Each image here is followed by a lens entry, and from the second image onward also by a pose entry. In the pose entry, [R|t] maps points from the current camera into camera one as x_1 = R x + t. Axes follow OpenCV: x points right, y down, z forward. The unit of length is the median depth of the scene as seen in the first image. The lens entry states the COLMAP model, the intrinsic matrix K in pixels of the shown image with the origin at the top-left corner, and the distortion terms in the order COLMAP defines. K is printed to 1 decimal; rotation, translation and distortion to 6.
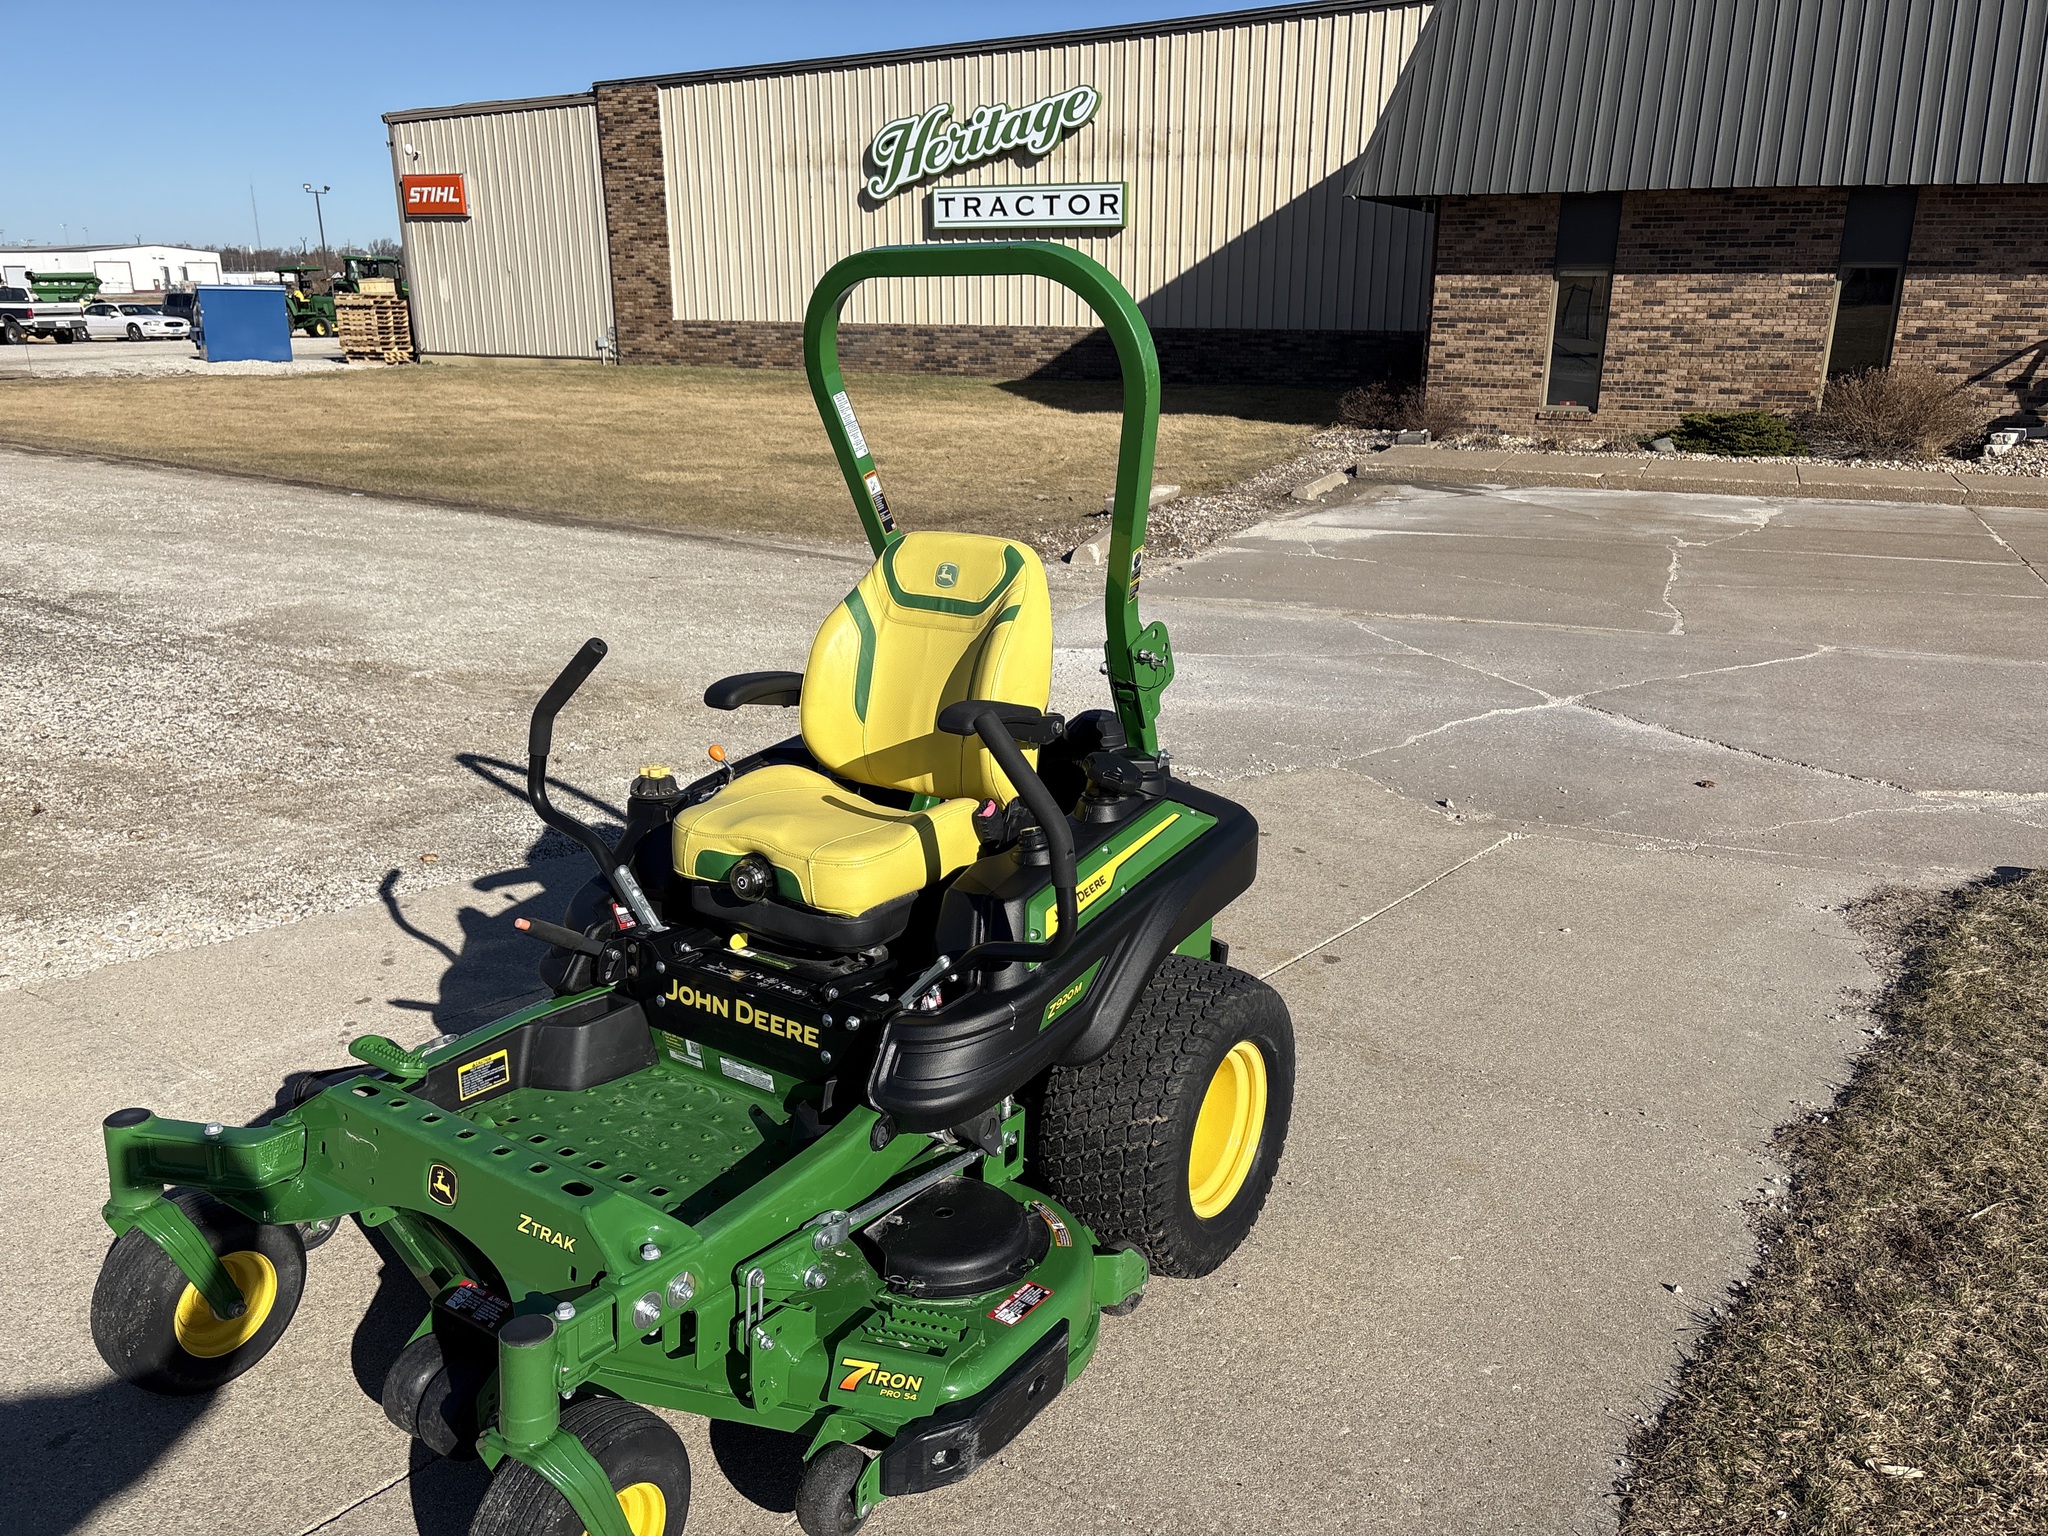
lens RADIAL K [[1530.6, 0, 1035.3], [0, 1530.6, 775.5], [0, 0, 1]] dist [0.054626, -0.058691]
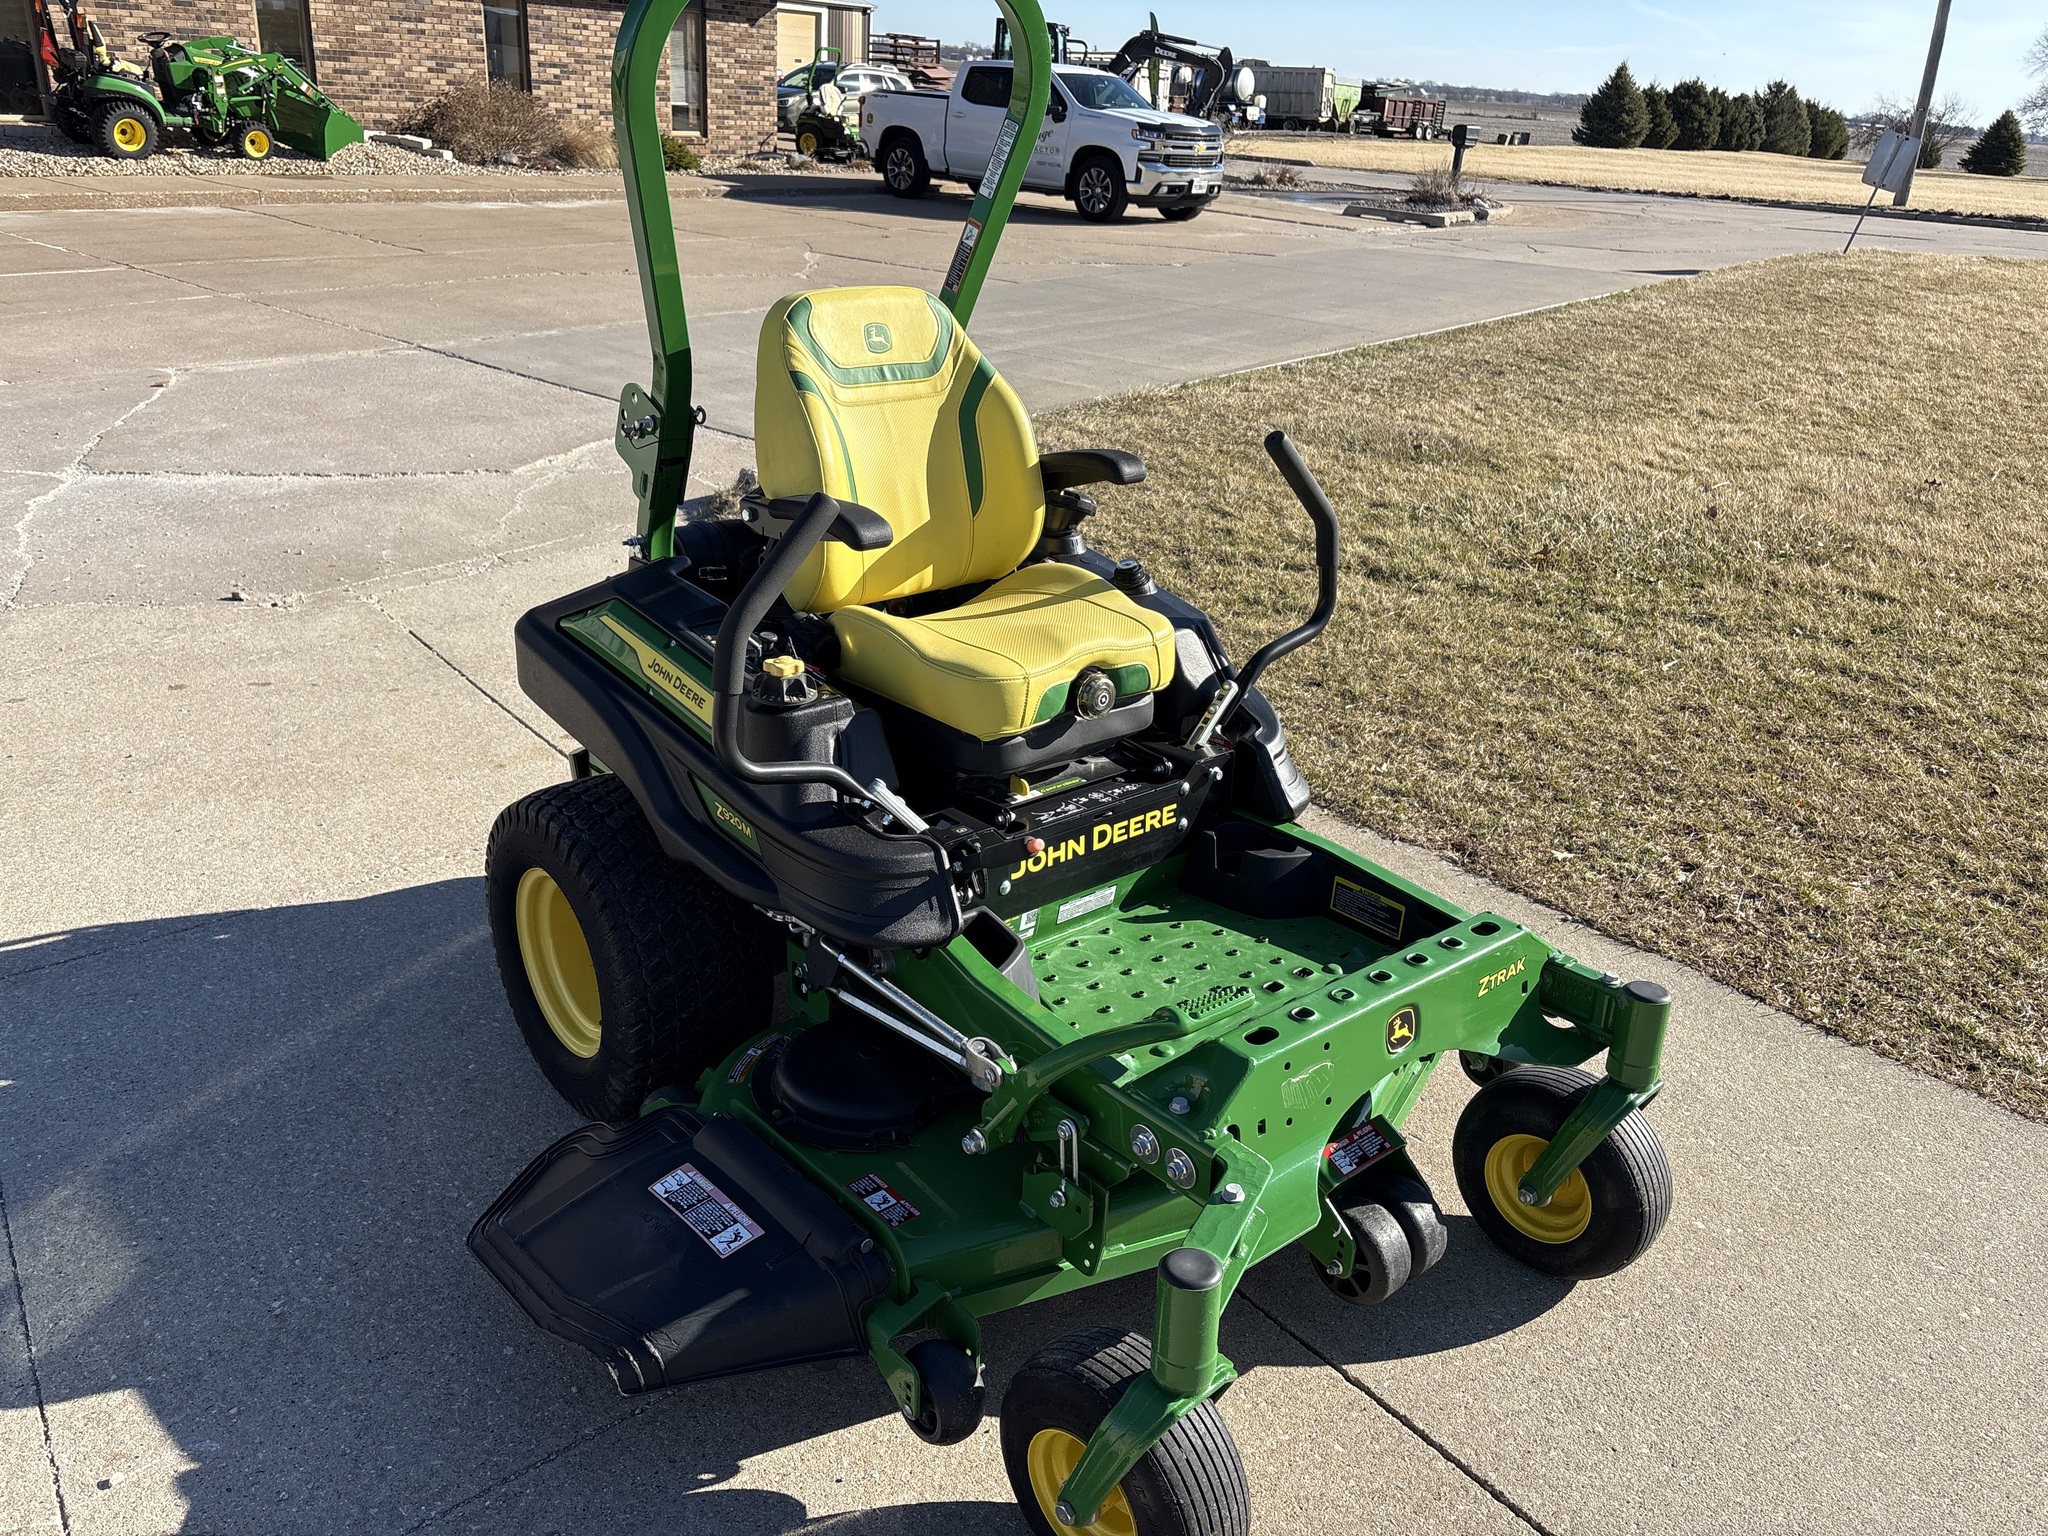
lens RADIAL K [[1530.6, 0, 1017.8], [0, 1530.6, 783.9], [0, 0, 1]] dist [0.054626, -0.058691]
pose [[0.273747, -0.392893, 0.877894, -0.149430], [0.223793, 0.913727, 0.339146, -0.029586], [-0.935403, 0.103627, 0.338057, 0.109813]]
